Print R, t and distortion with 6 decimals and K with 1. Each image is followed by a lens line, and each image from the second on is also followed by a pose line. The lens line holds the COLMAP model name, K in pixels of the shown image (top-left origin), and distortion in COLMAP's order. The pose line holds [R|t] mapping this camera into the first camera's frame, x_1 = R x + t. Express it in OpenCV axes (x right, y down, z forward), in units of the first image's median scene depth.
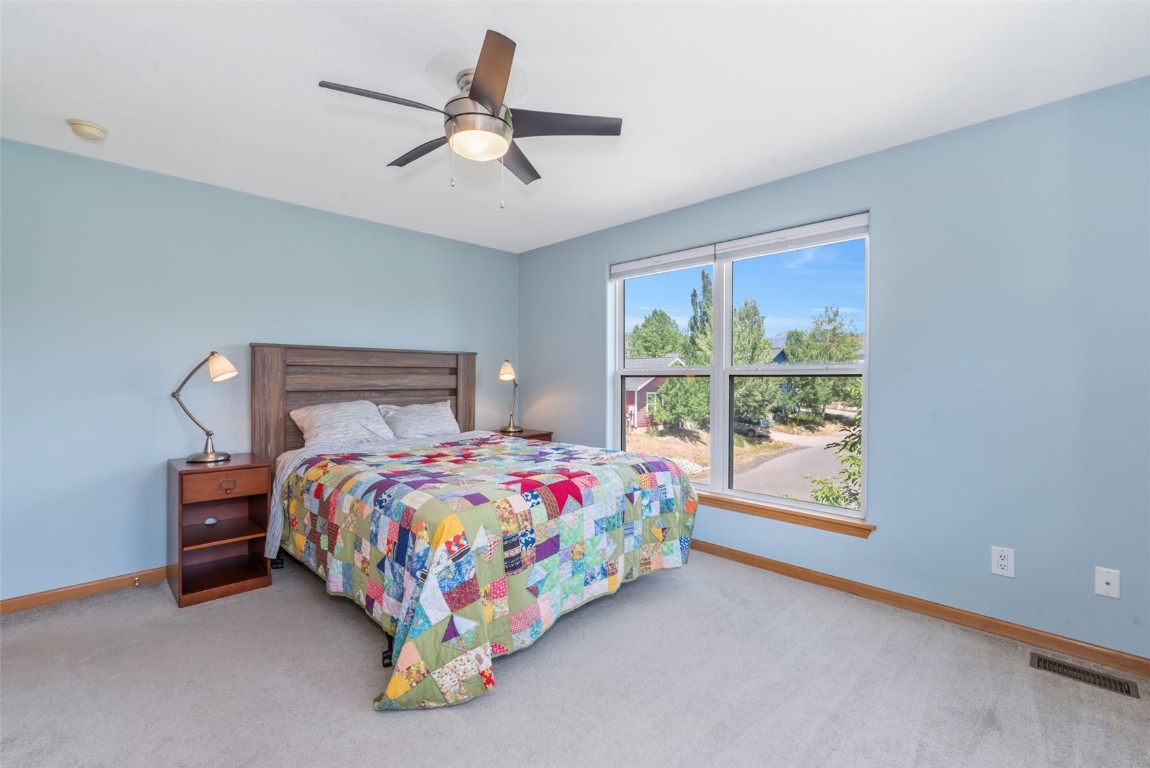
lens RADIAL K [[497.0, 0, 575.0], [0, 497.0, 384.0], [0, 0, 1]] dist [0.001811, 0.000380]
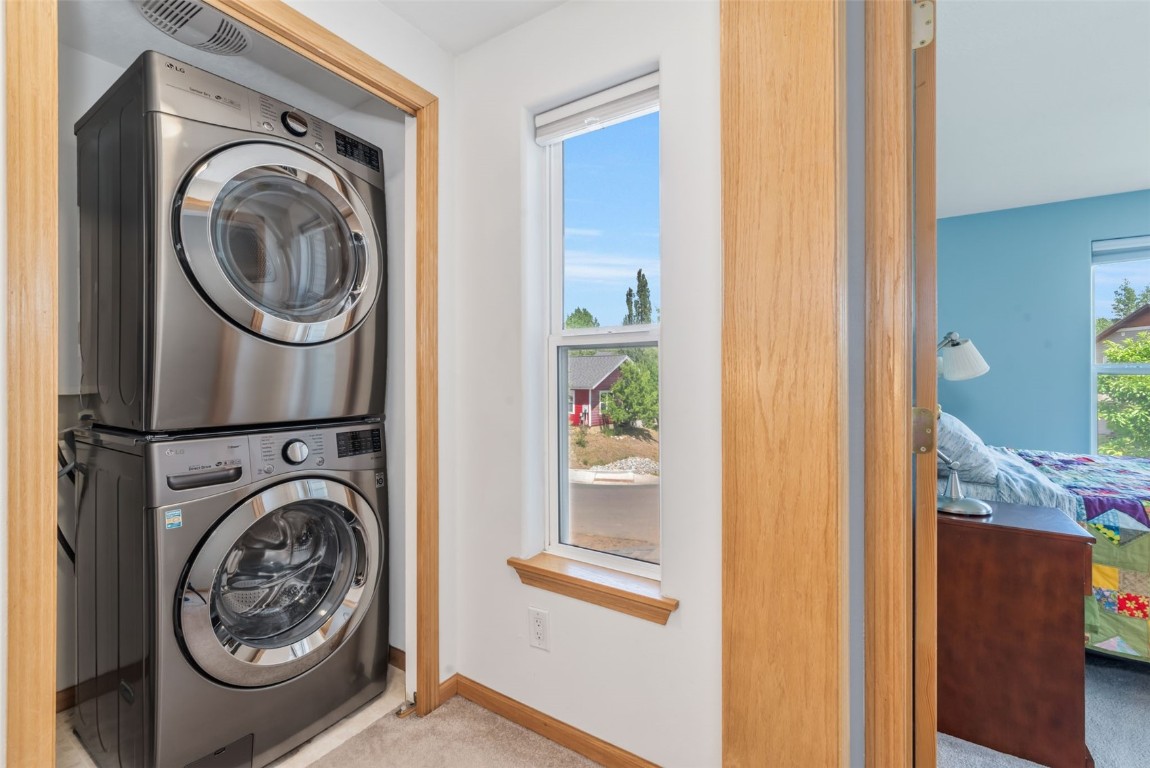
lens RADIAL K [[501.1, 0, 575.2], [0, 501.1, 378.5], [0, 0, 1]] dist [0.001317, 0.000819]
pose [[0.979860, -0.002285, 0.199672, -1.207938], [0.003921, 0.999962, -0.007799, -0.004144], [-0.199647, 0.008425, 0.979832, 0.426184]]
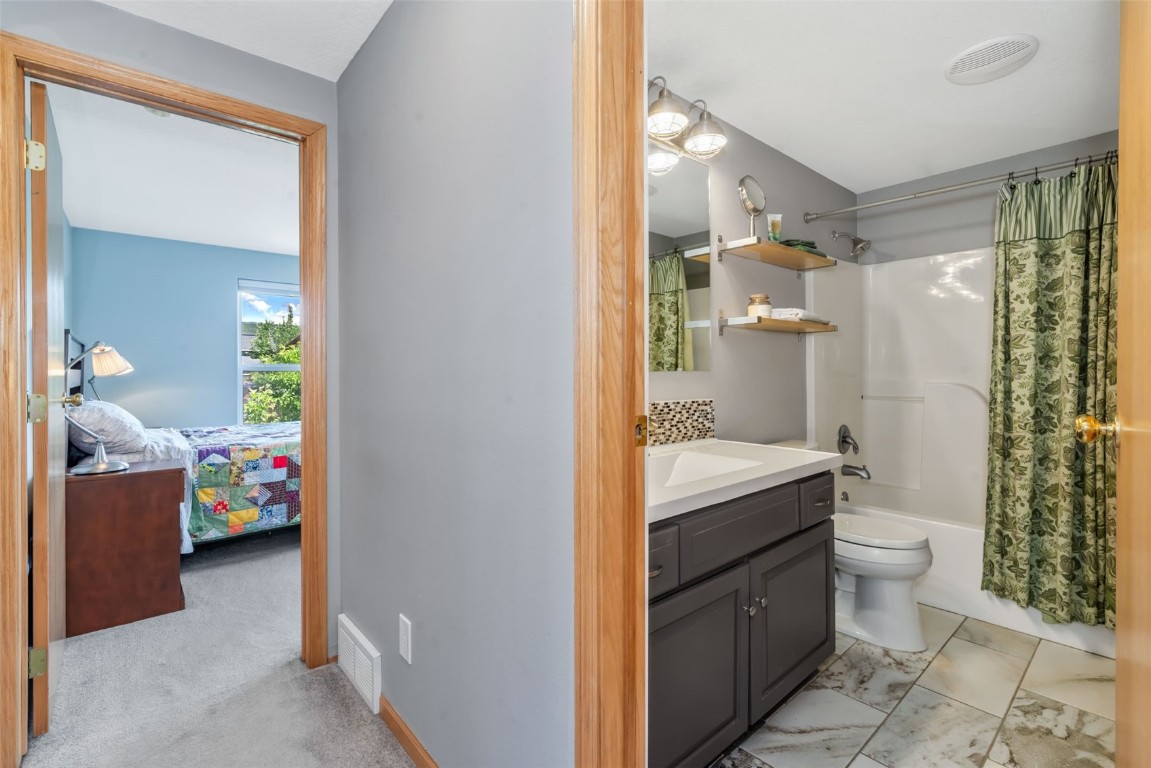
lens RADIAL K [[510.8, 0, 574.4], [0, 510.8, 370.0], [0, 0, 1]] dist [0.001435, 0.000067]
pose [[0.072032, 0.000188, 0.997402, -1.420112], [0.016775, 0.999858, -0.001400, -0.002342], [-0.997261, 0.016832, 0.072019, 0.094297]]
